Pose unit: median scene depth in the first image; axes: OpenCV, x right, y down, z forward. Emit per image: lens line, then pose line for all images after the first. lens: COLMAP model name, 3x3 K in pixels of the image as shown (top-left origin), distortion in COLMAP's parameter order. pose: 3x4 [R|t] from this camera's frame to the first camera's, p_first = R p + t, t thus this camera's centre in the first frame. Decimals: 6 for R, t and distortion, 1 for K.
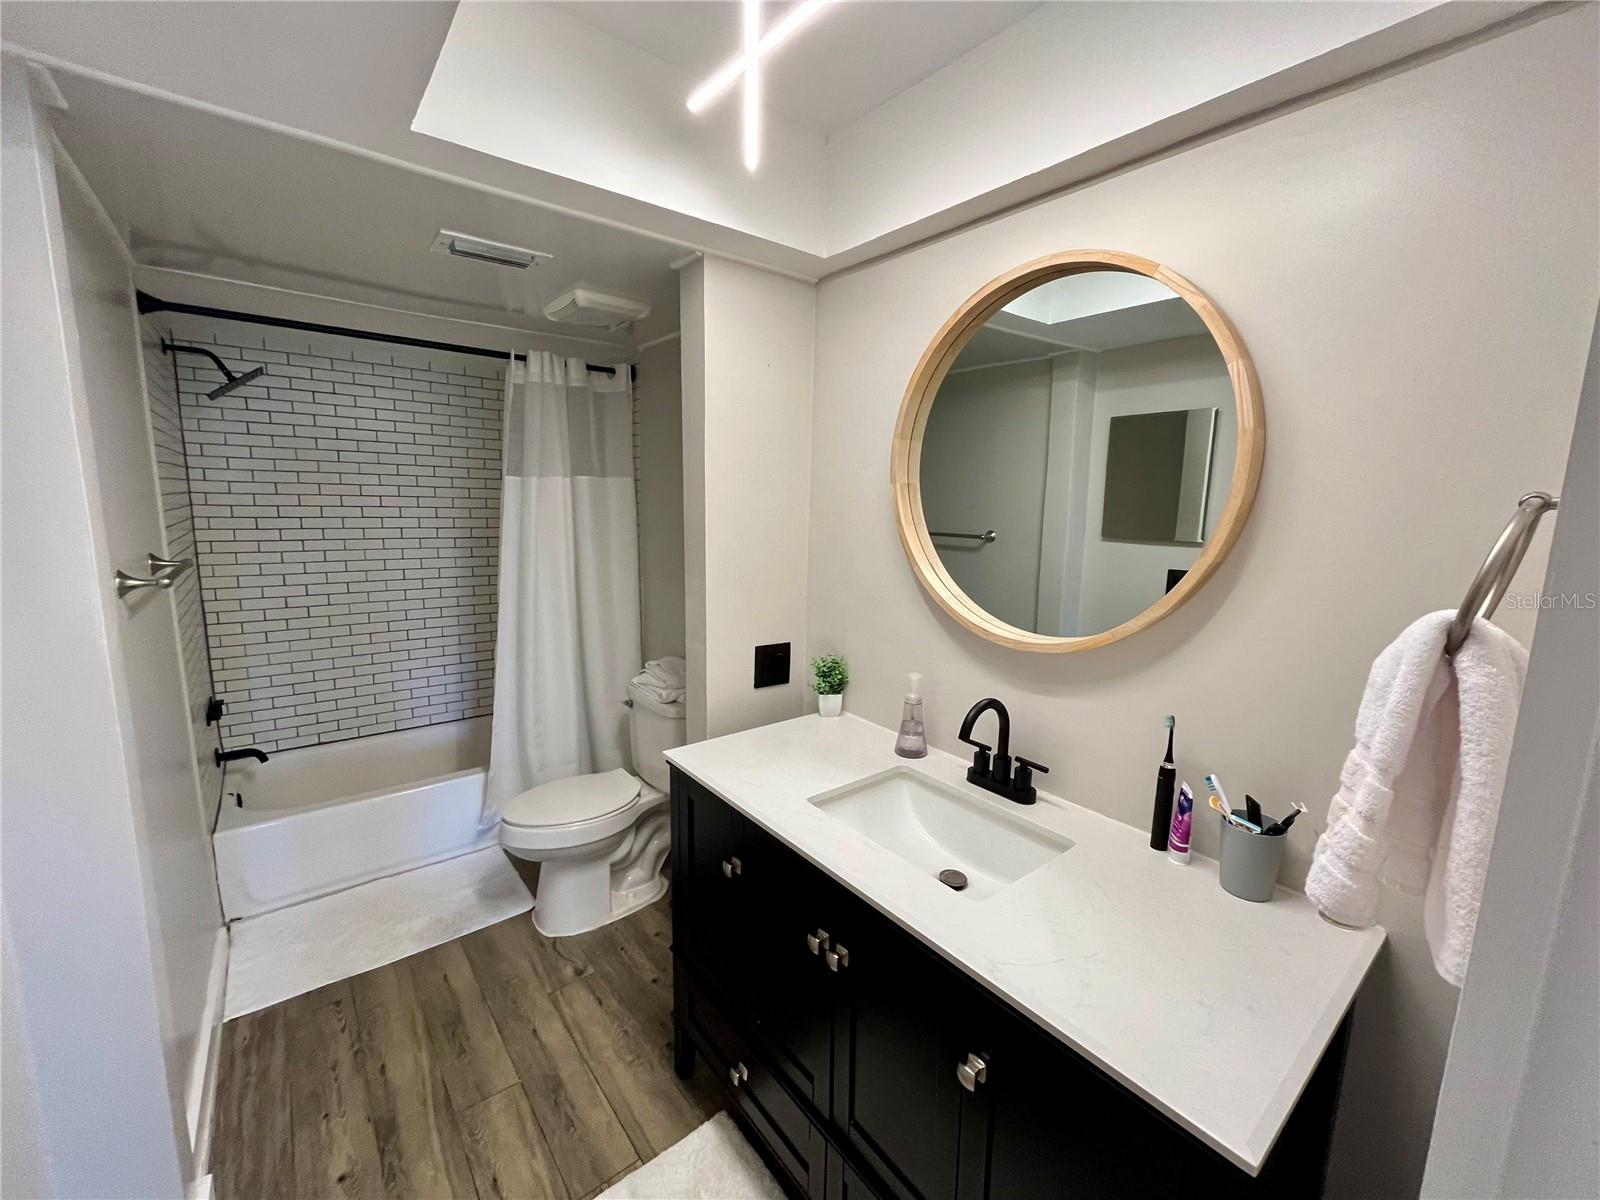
lens RADIAL K [[652.0, 0, 795.7], [0, 652.0, 599.6], [0, 0, 1]] dist [0.001531, 0.000047]
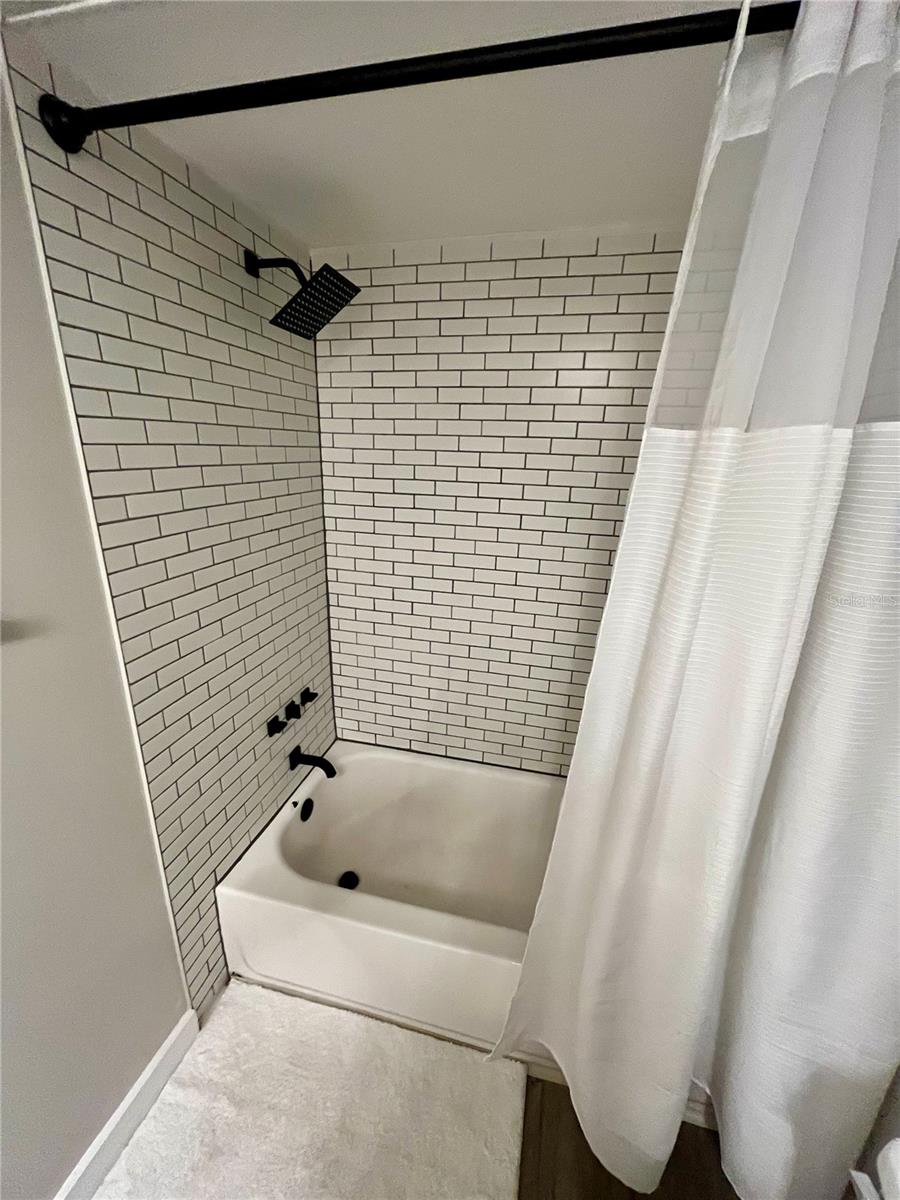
lens RADIAL K [[489.0, 0, 447.0], [0, 489.0, 599.0], [0, 0, 1]] dist [0.001531, 0.000047]
pose [[0.610691, 0.227073, -0.758614, -0.270440], [-0.132856, 0.973805, 0.184536, -0.126324], [0.780645, -0.011908, 0.624862, 0.708612]]
